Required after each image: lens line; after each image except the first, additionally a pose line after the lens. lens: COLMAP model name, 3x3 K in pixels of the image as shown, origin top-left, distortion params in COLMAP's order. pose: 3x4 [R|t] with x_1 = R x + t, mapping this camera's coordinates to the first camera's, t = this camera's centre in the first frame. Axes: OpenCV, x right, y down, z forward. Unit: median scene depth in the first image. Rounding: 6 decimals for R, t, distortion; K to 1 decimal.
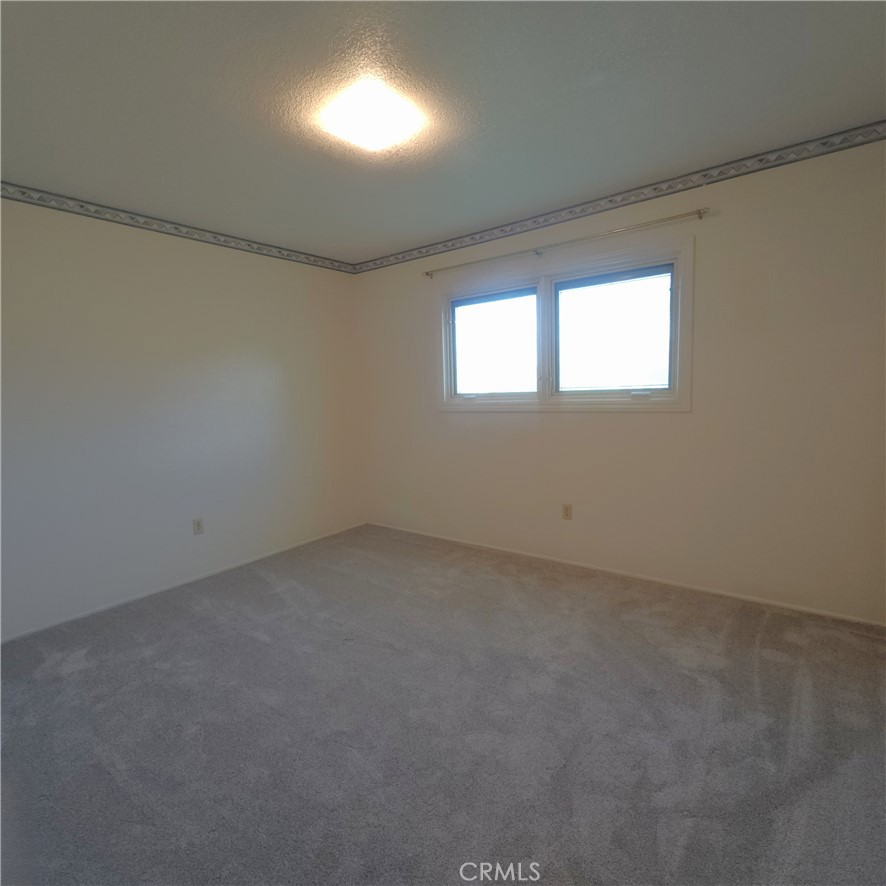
lens RADIAL K [[485.9, 0, 445.8], [0, 485.9, 441.3], [0, 0, 1]] dist [0.003551, 0.001251]
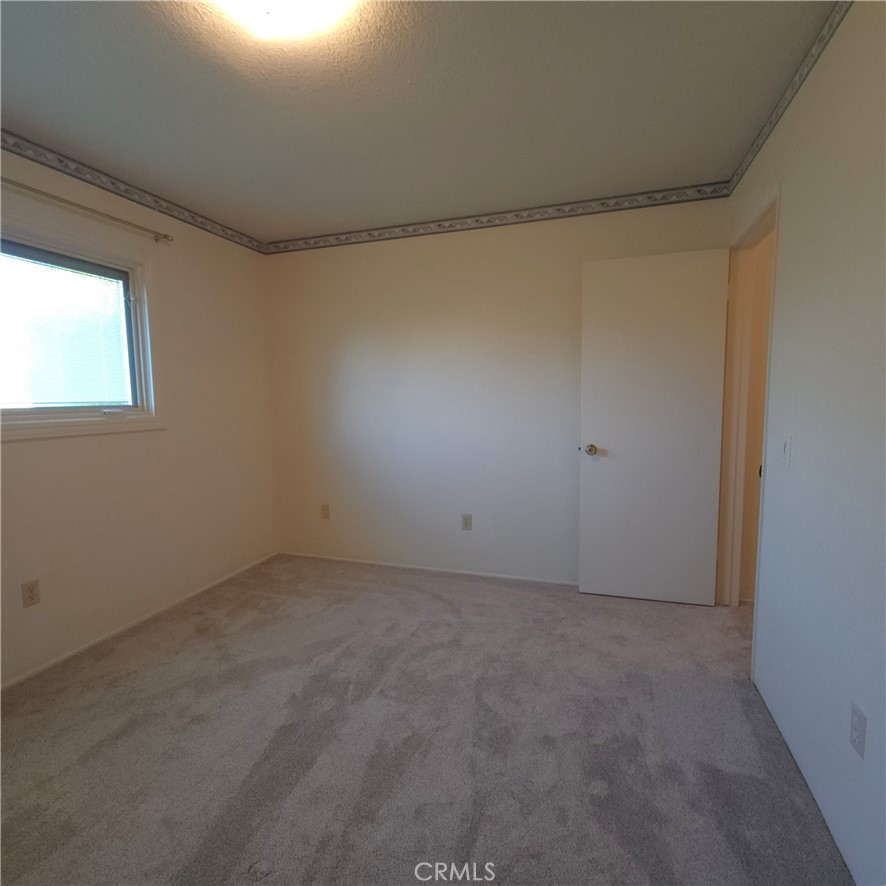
lens RADIAL K [[485.9, 0, 441.8], [0, 485.9, 444.9], [0, 0, 1]] dist [0.003551, 0.001251]
pose [[-0.328095, -0.057379, 0.942901, -0.660286], [0.118515, 0.987766, 0.101348, -0.064240], [-0.937181, 0.145000, -0.317281, 0.812920]]
